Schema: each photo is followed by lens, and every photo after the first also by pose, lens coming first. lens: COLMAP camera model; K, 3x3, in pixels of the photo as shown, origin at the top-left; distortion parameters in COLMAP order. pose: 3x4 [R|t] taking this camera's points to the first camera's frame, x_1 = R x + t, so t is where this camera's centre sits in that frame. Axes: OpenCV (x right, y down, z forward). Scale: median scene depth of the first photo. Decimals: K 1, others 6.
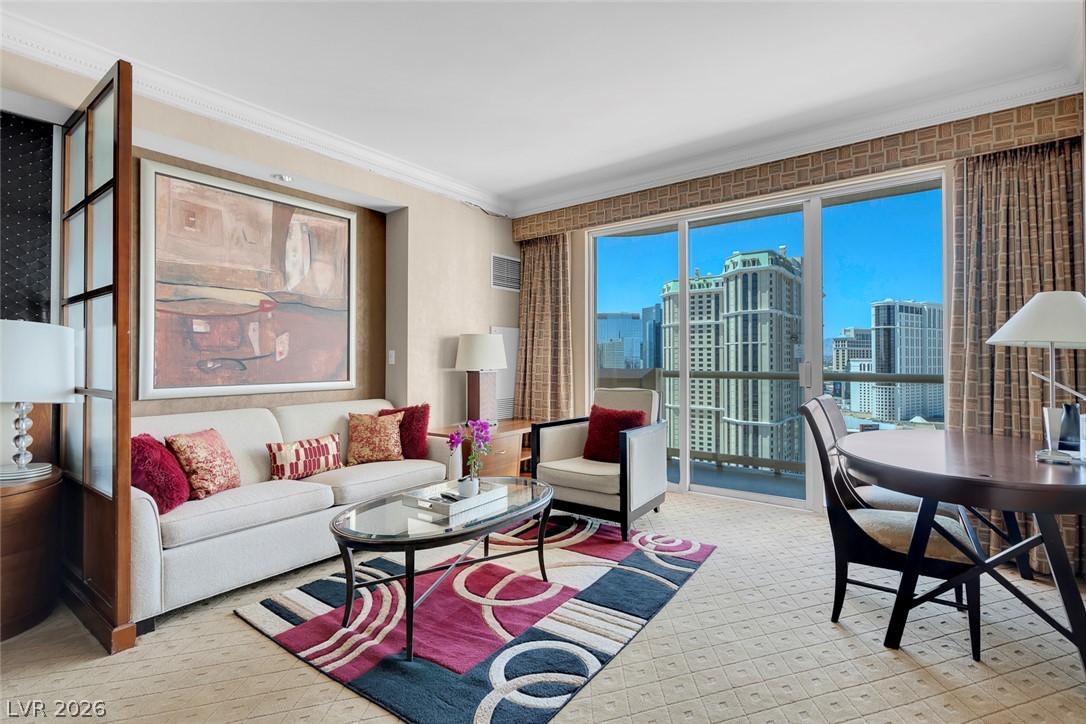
lens RADIAL K [[509.8, 0, 534.6], [0, 509.8, 356.3], [0, 0, 1]] dist [-0.003354, 0.000224]
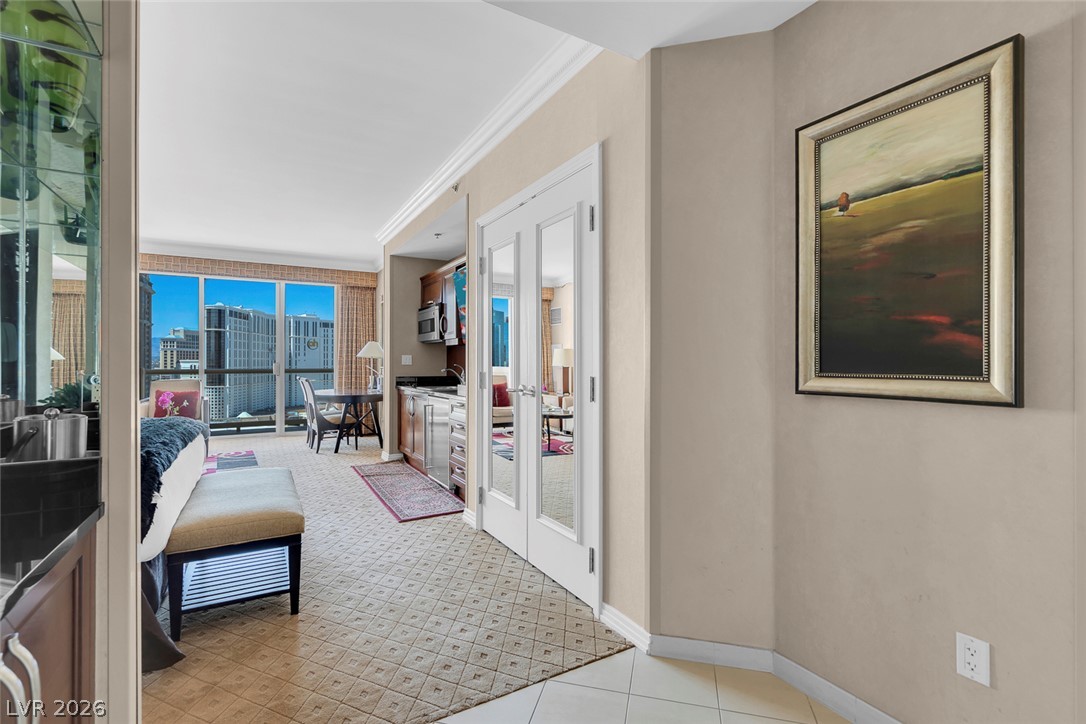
lens RADIAL K [[498.0, 0, 539.8], [0, 498.0, 356.9], [0, 0, 1]] dist [0.002165, 0.000559]
pose [[0.379516, 0.007290, 0.925157, -0.999498], [-0.006181, 0.999967, -0.005344, -0.008853], [-0.925165, -0.003690, 0.379548, -0.793877]]
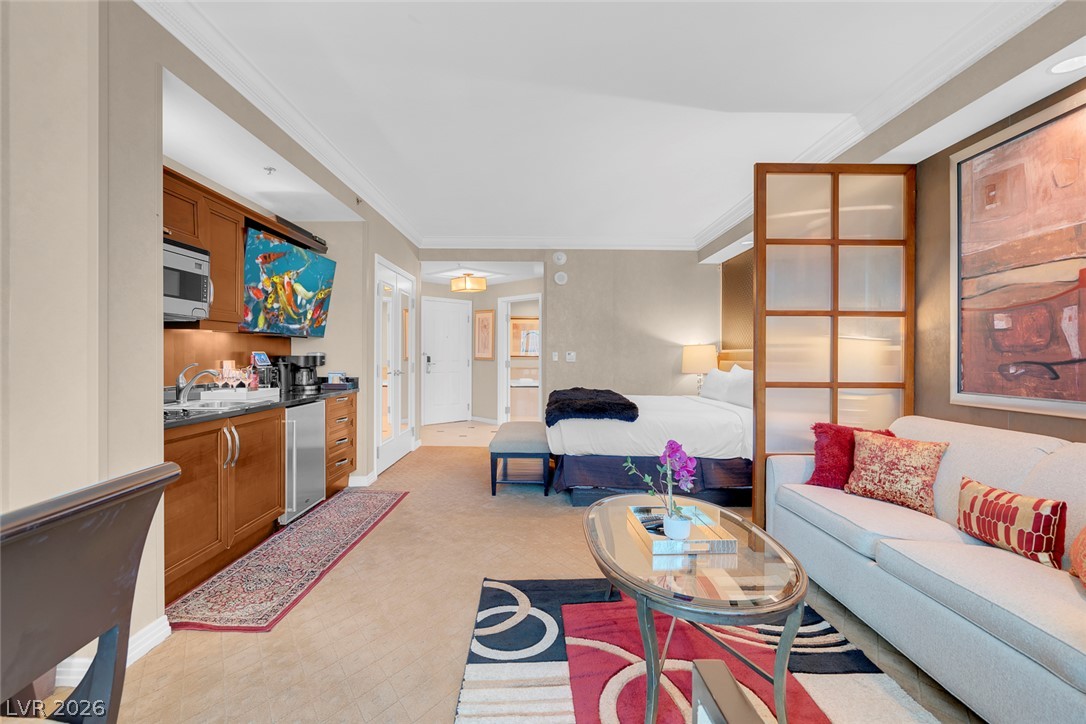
lens RADIAL K [[498.0, 0, 539.8], [0, 498.0, 356.9], [0, 0, 1]] dist [0.002165, 0.000559]
pose [[-0.794184, -0.000148, -0.607677, 0.366717], [0.001799, 0.999995, -0.002595, -0.002294], [0.607675, -0.003154, -0.794180, 1.077711]]
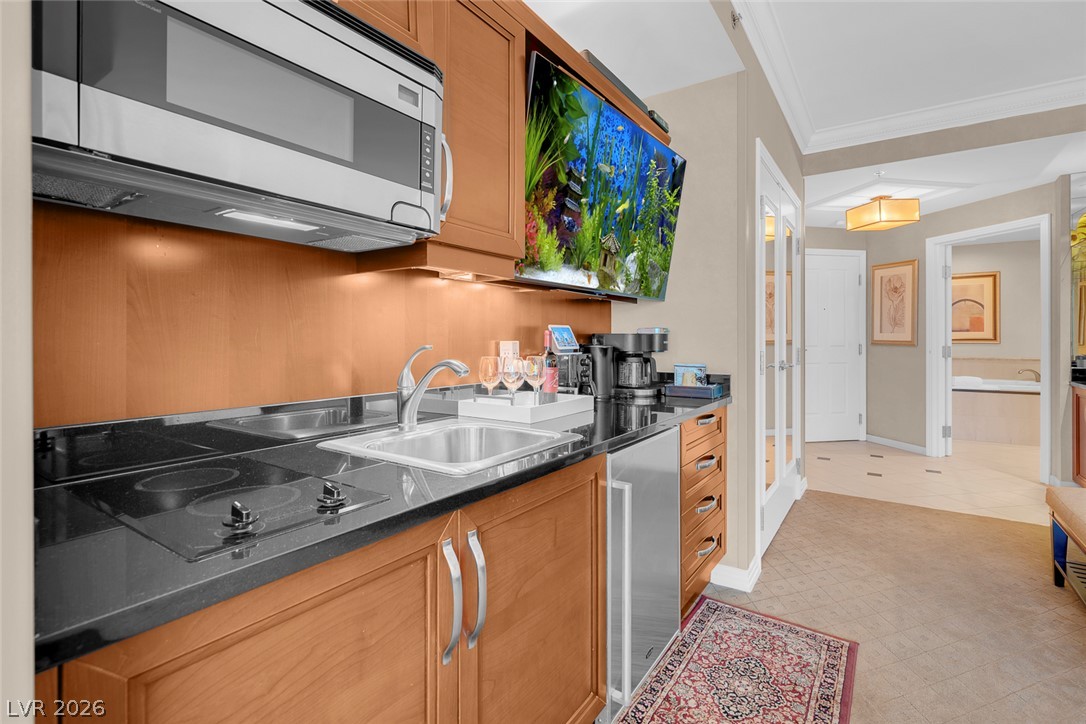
lens RADIAL K [[512.2, 0, 528.0], [0, 512.2, 341.6], [0, 0, 1]] dist [-0.001885, -0.000475]
pose [[-0.998922, 0.000592, -0.046420, 0.255717], [0.000877, 0.999981, -0.006126, 0.005891], [0.046416, -0.006160, -0.998903, 0.430379]]
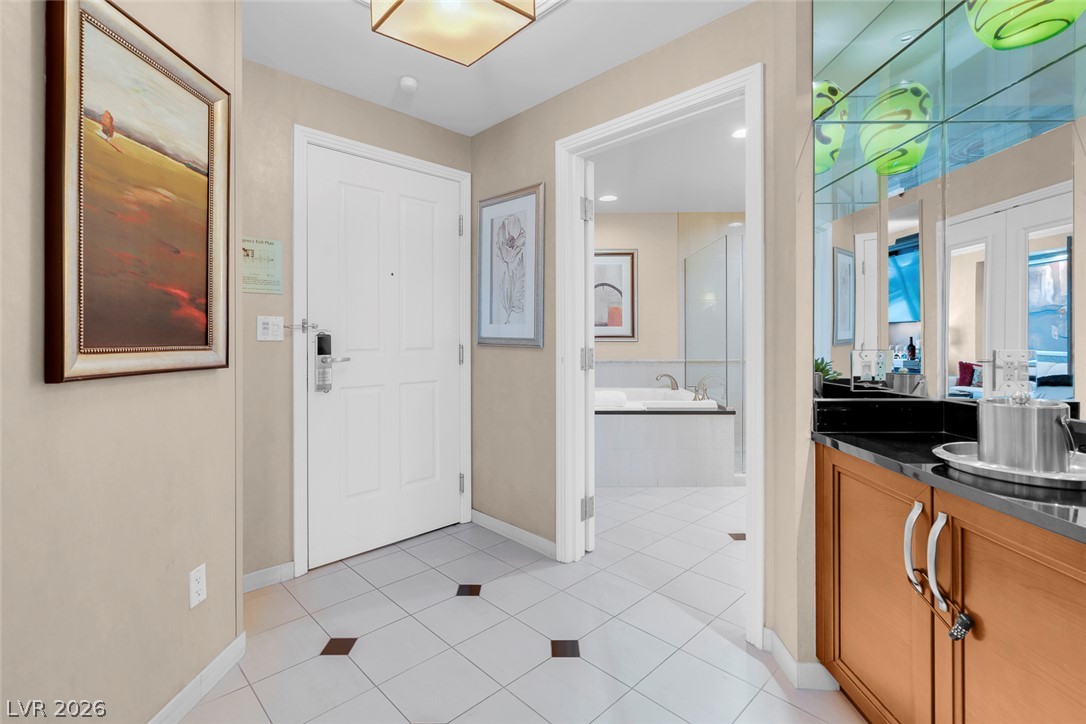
lens RADIAL K [[496.0, 0, 542.0], [0, 496.0, 340.0], [0, 0, 1]] dist [0.000840, 0.000195]
pose [[-0.794499, 0.003403, -0.607256, -0.482557], [0.006264, 0.999977, -0.002592, -0.000151], [0.607233, -0.005863, -0.794502, -0.402351]]
